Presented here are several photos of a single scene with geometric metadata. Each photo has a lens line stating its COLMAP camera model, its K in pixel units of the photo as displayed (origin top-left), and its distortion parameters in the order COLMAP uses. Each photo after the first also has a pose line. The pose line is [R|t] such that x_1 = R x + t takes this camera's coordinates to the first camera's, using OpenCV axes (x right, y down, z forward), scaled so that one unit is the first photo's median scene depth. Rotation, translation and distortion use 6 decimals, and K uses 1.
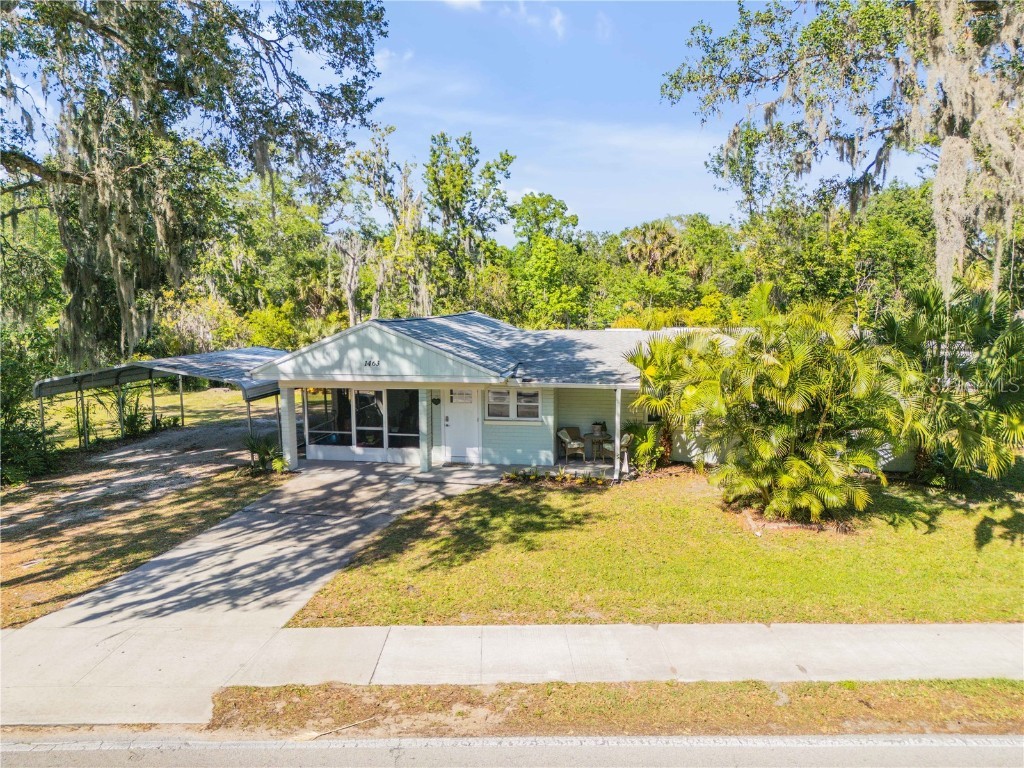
lens RADIAL K [[687.8, 0, 512.0], [0, 687.8, 384.0], [0, 0, 1]] dist [0.067751, -0.066139]
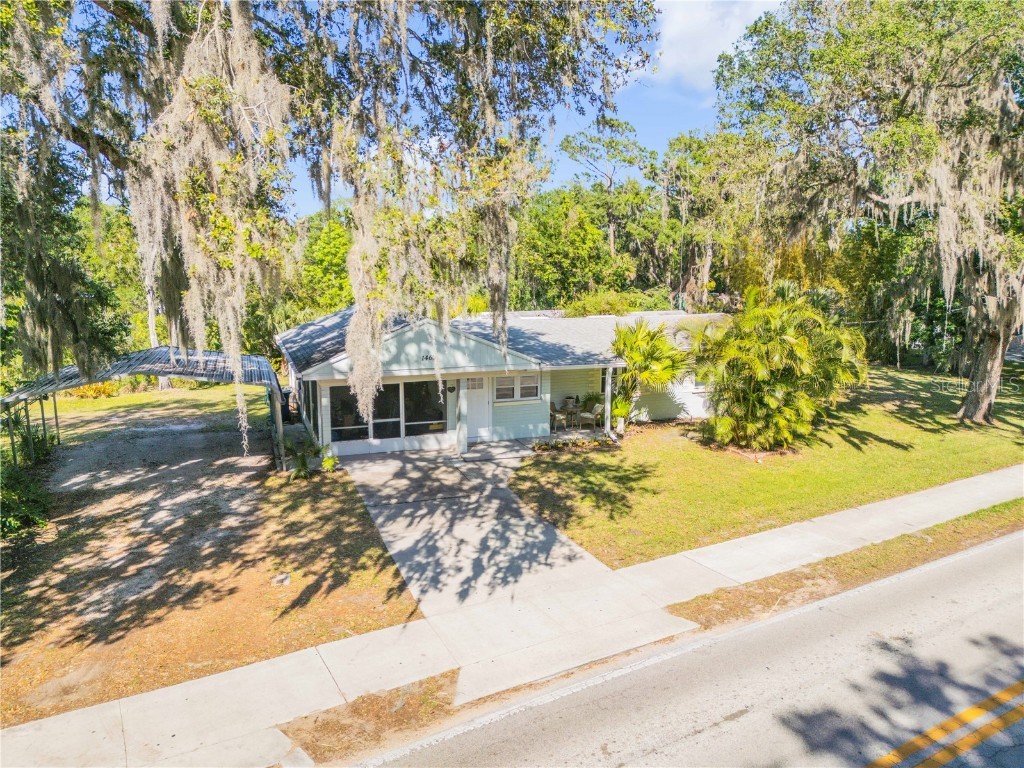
lens RADIAL K [[687.8, 0, 512.0], [0, 687.8, 384.0], [0, 0, 1]] dist [0.067751, -0.066139]
pose [[0.868149, -0.071914, 0.491066, -0.680404], [0.057389, 0.997355, 0.044599, -0.030760], [-0.492975, -0.010537, 0.869980, 0.004676]]
